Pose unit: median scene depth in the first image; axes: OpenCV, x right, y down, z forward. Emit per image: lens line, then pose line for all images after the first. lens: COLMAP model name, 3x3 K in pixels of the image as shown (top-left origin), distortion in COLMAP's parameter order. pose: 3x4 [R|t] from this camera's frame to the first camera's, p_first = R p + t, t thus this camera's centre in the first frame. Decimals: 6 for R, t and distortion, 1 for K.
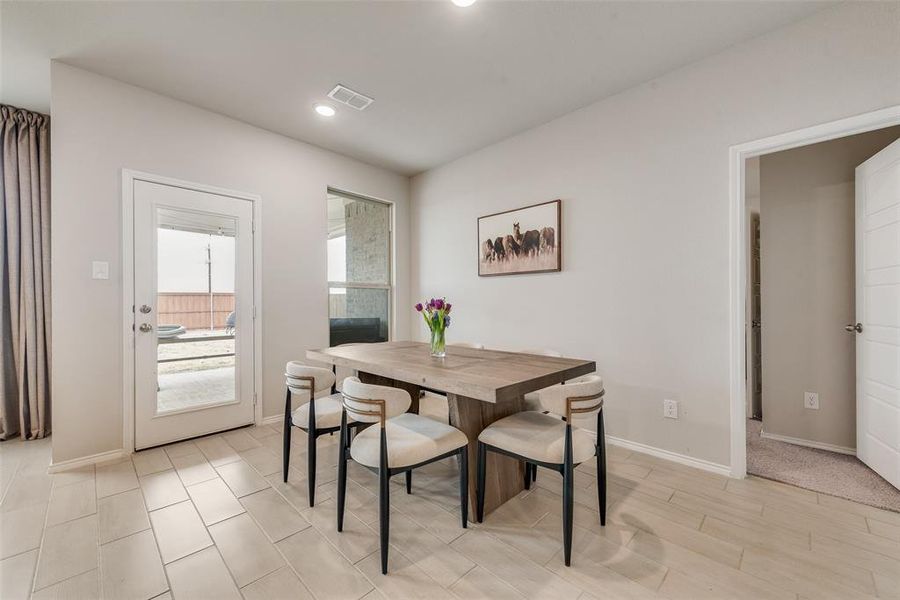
lens RADIAL K [[354.9, 0, 449.9], [0, 354.9, 306.3], [0, 0, 1]] dist [0.003300, -0.000020]
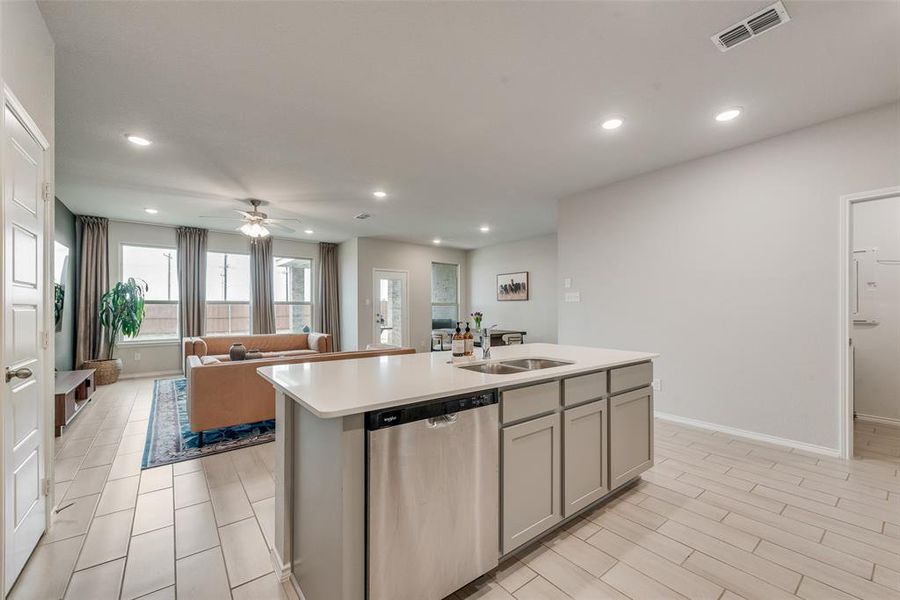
lens RADIAL K [[354.9, 0, 451.7], [0, 354.9, 306.2], [0, 0, 1]] dist [0.003300, -0.000020]
pose [[0.991255, 0.000721, -0.131961, 0.098838], [-0.002334, 0.999924, -0.012071, -0.023524], [0.131942, 0.012274, 0.991181, -1.403324]]
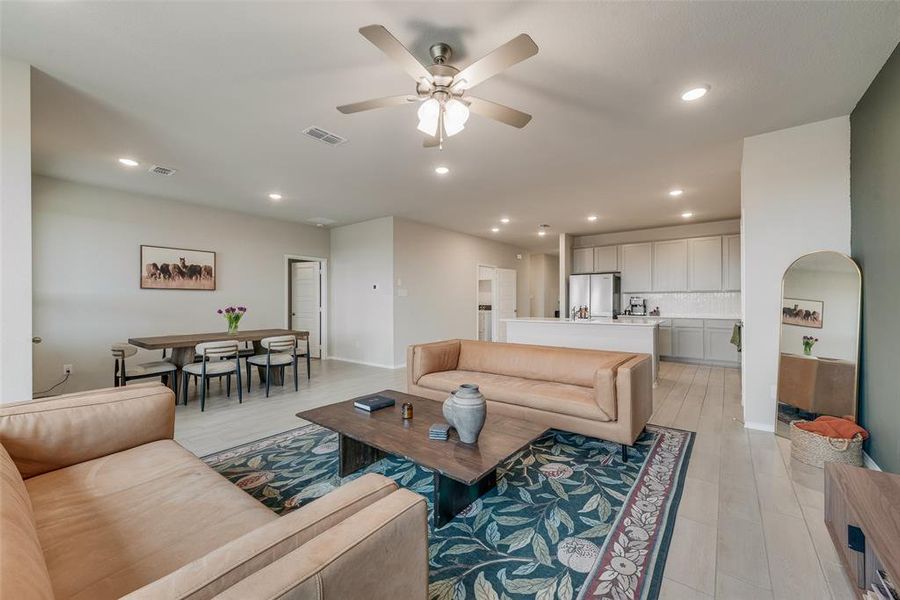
lens RADIAL K [[354.9, 0, 447.1], [0, 354.9, 301.4], [0, 0, 1]] dist [0.003300, -0.000020]
pose [[-0.095630, -0.000364, 0.995417, -1.495268], [0.006091, 0.999981, 0.000951, -0.032806], [-0.995398, 0.006154, -0.095626, -0.023681]]
